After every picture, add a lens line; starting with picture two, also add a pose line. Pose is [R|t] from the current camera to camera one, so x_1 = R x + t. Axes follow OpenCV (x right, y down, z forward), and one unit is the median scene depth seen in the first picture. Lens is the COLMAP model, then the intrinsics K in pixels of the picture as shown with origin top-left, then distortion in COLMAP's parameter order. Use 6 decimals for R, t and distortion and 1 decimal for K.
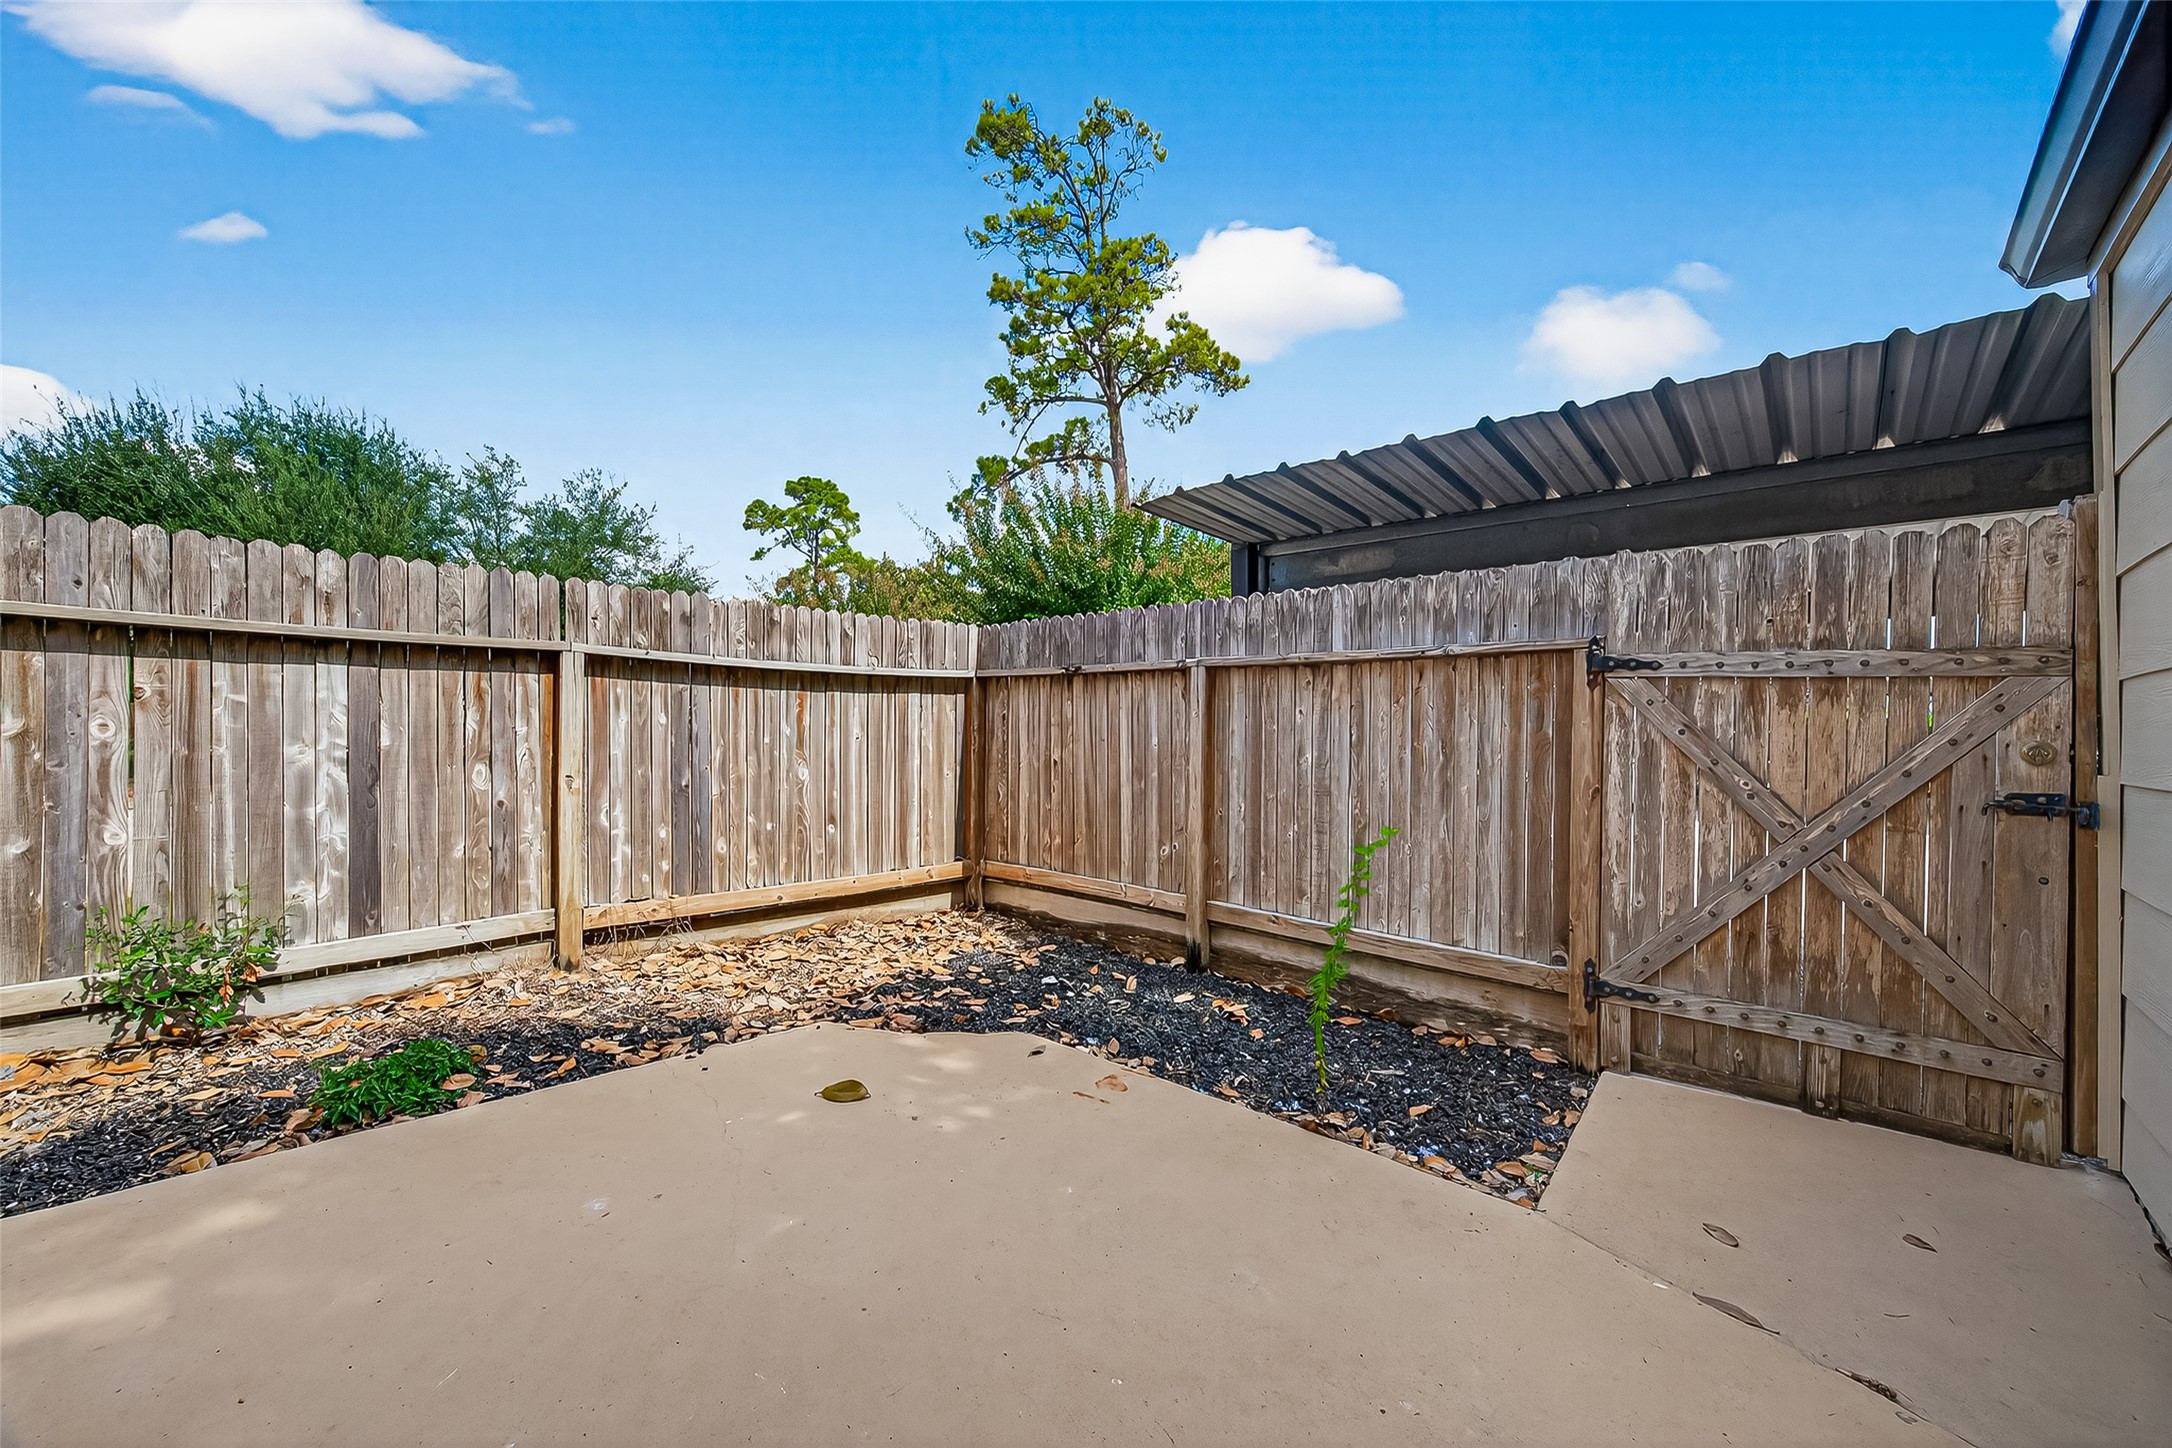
lens RADIAL K [[850.8, 0, 1087.6], [0, 850.8, 729.7], [0, 0, 1]] dist [0.007190, -0.001537]
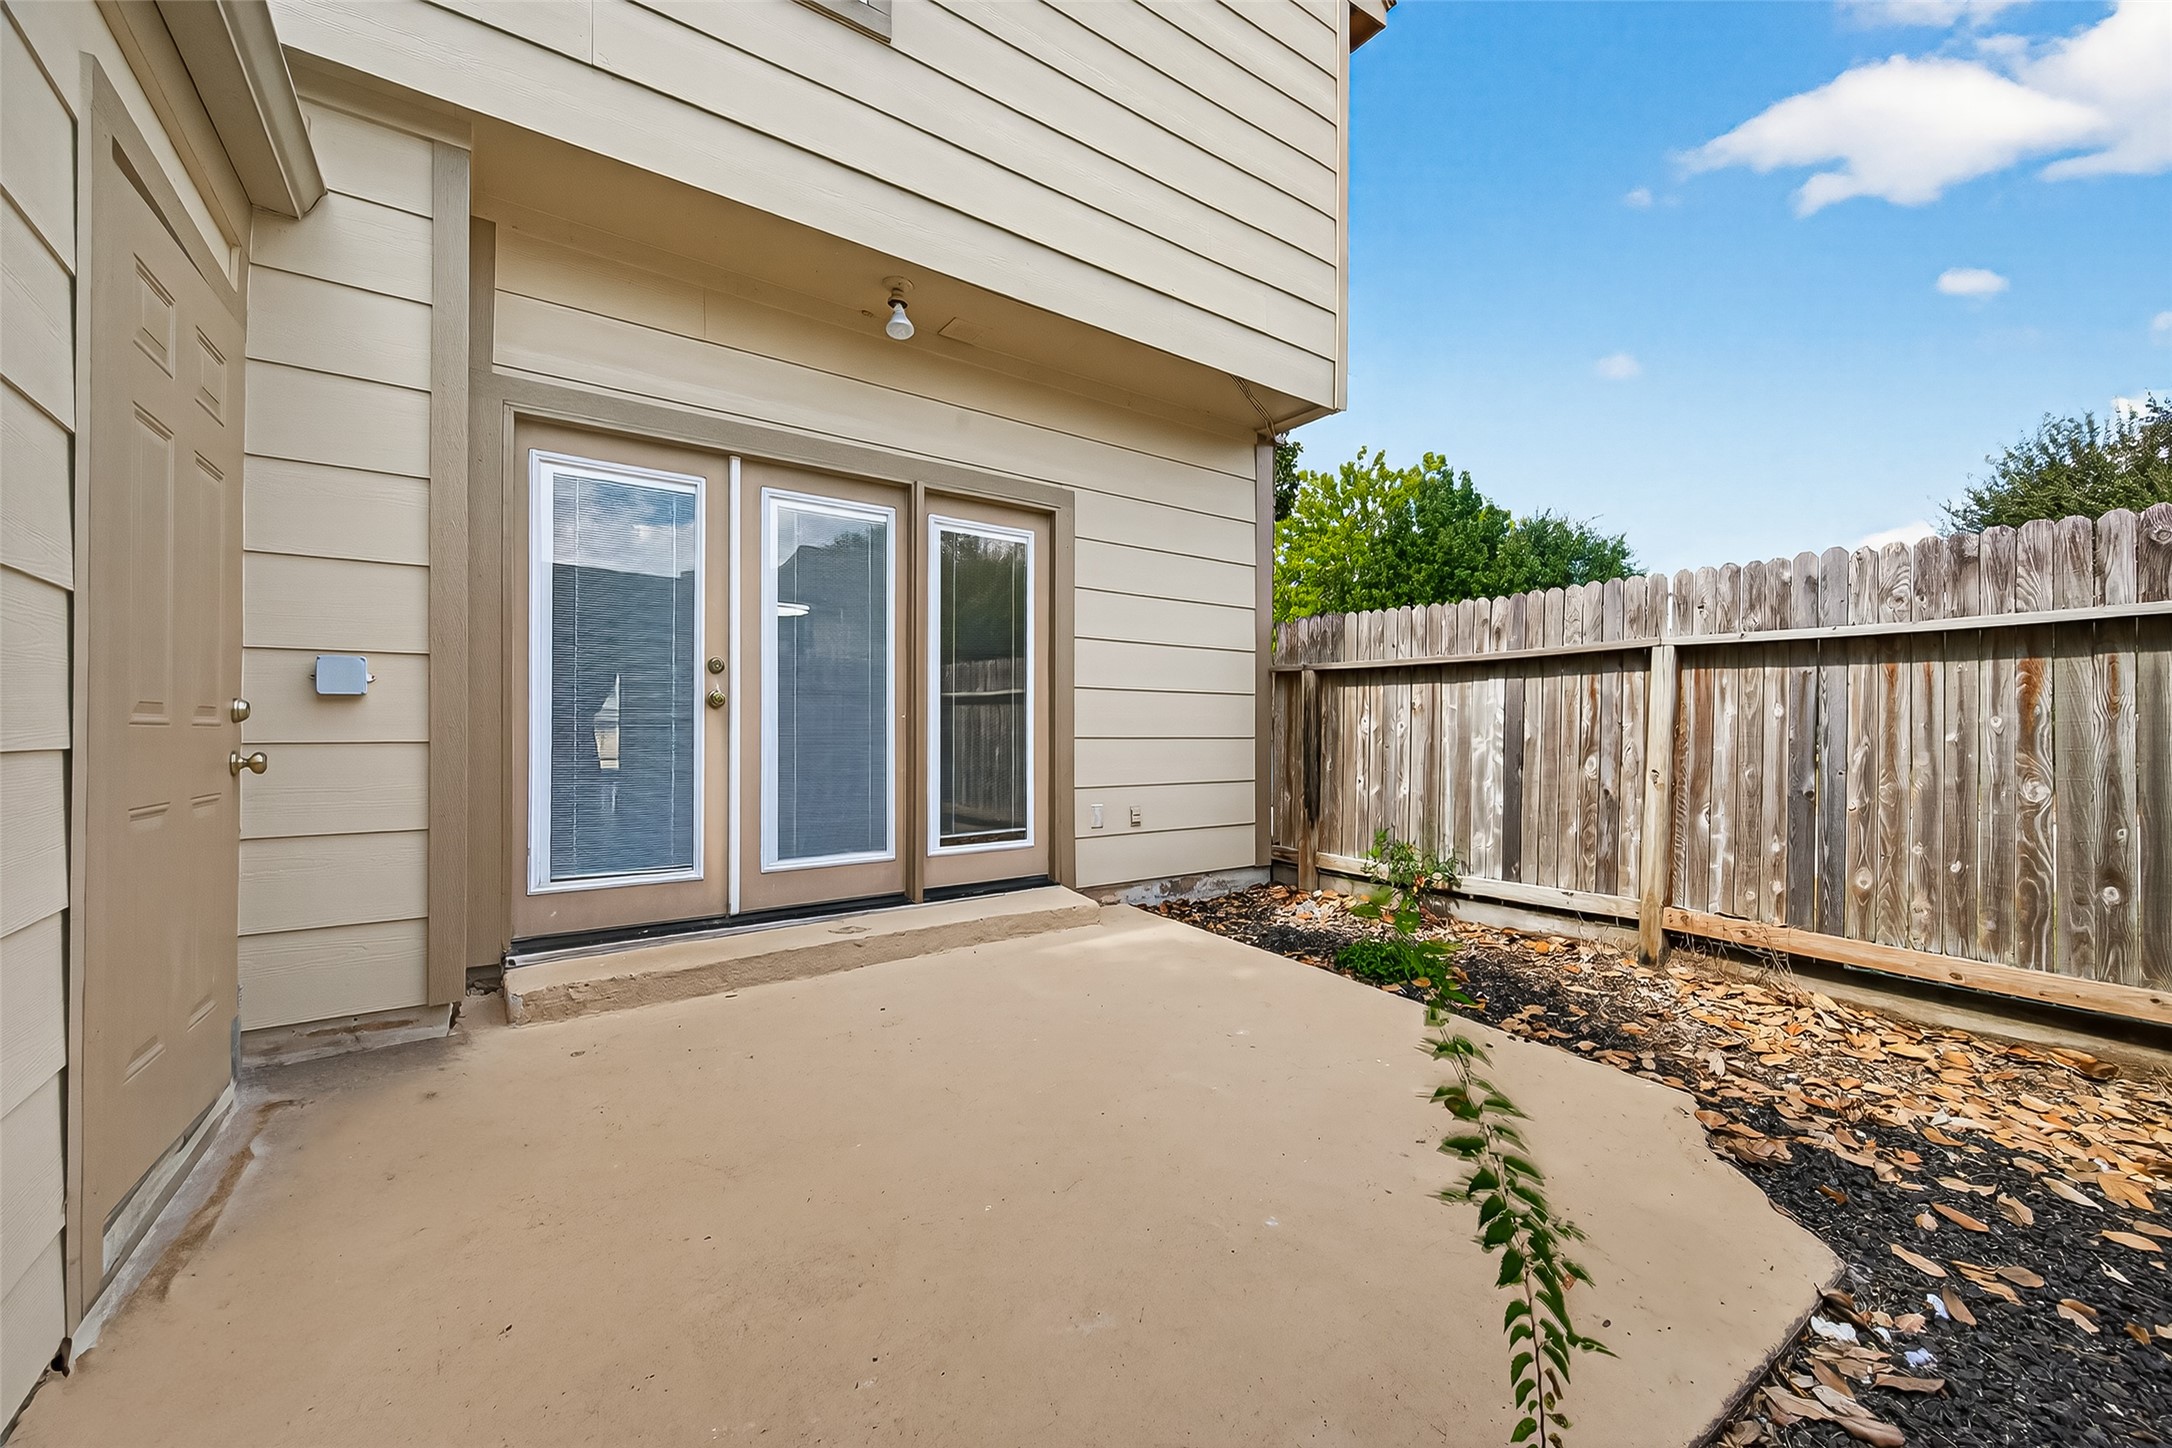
lens RADIAL K [[850.8, 0, 1102.5], [0, 850.8, 732.6], [0, 0, 1]] dist [0.007190, -0.001537]
pose [[-0.223902, -0.011421, -0.974545, 0.511996], [-0.009496, 0.999909, -0.009537, 0.025616], [0.974565, 0.007119, -0.223990, 0.593342]]
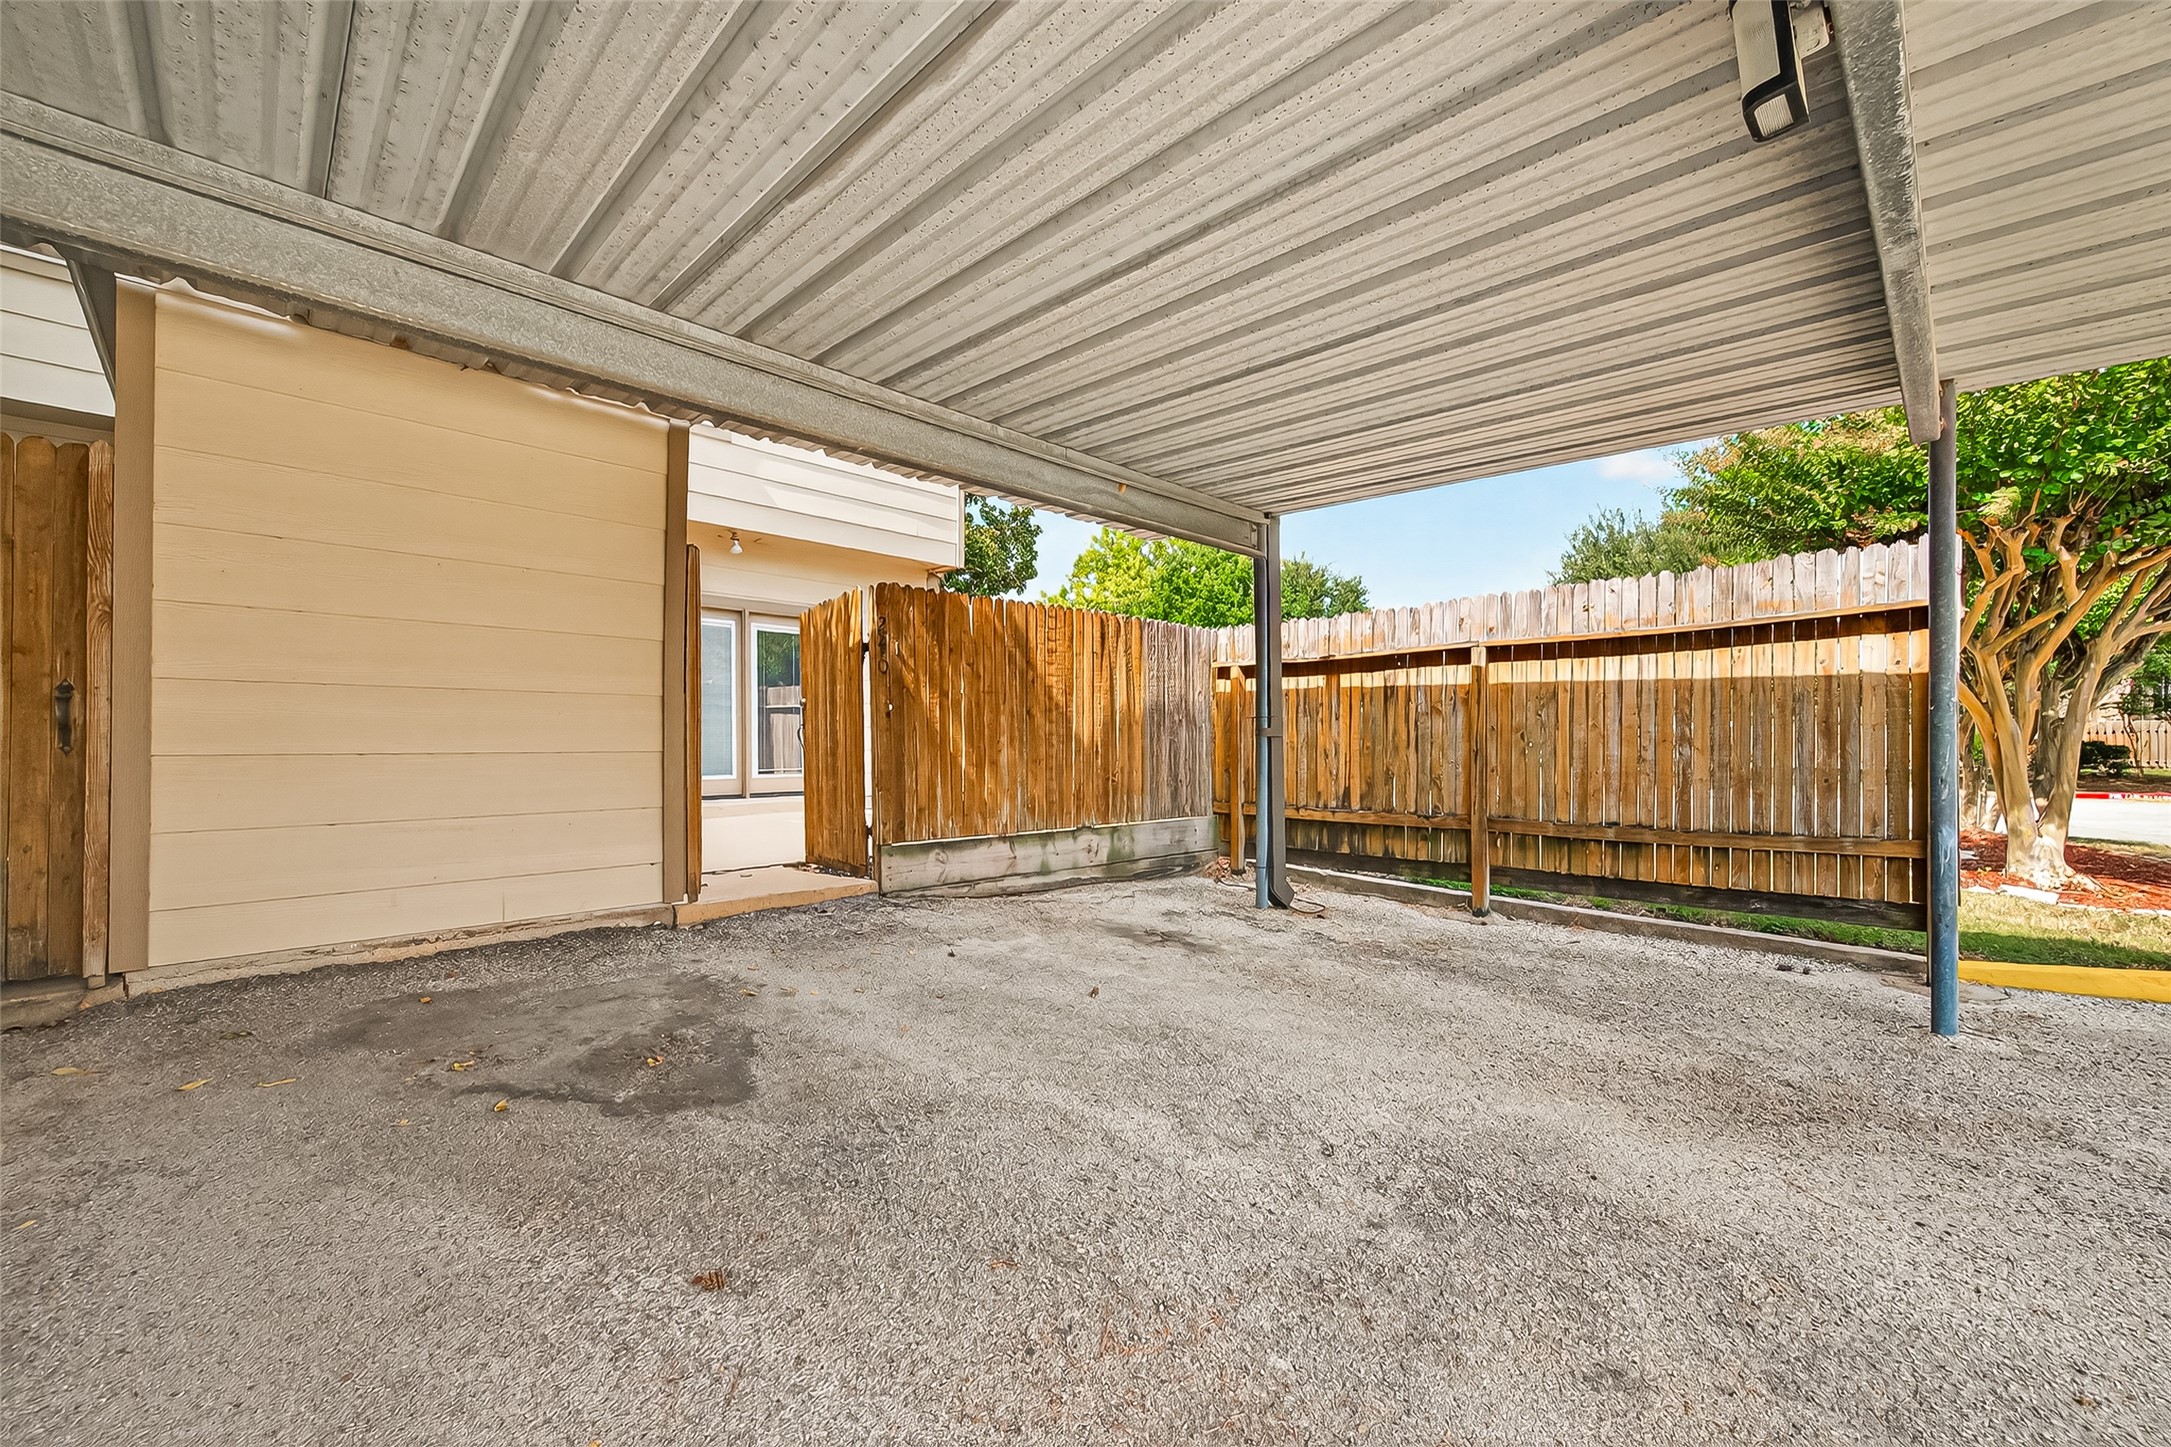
lens RADIAL K [[850.4, 0, 1088.8], [0, 850.4, 737.2], [0, 0, 1]] dist [0.007190, -0.001537]
pose [[-0.074594, -0.018753, -0.997038, 1.720700], [-0.008608, 0.999798, -0.018161, 0.101625], [0.997177, 0.007228, -0.074740, 1.209975]]
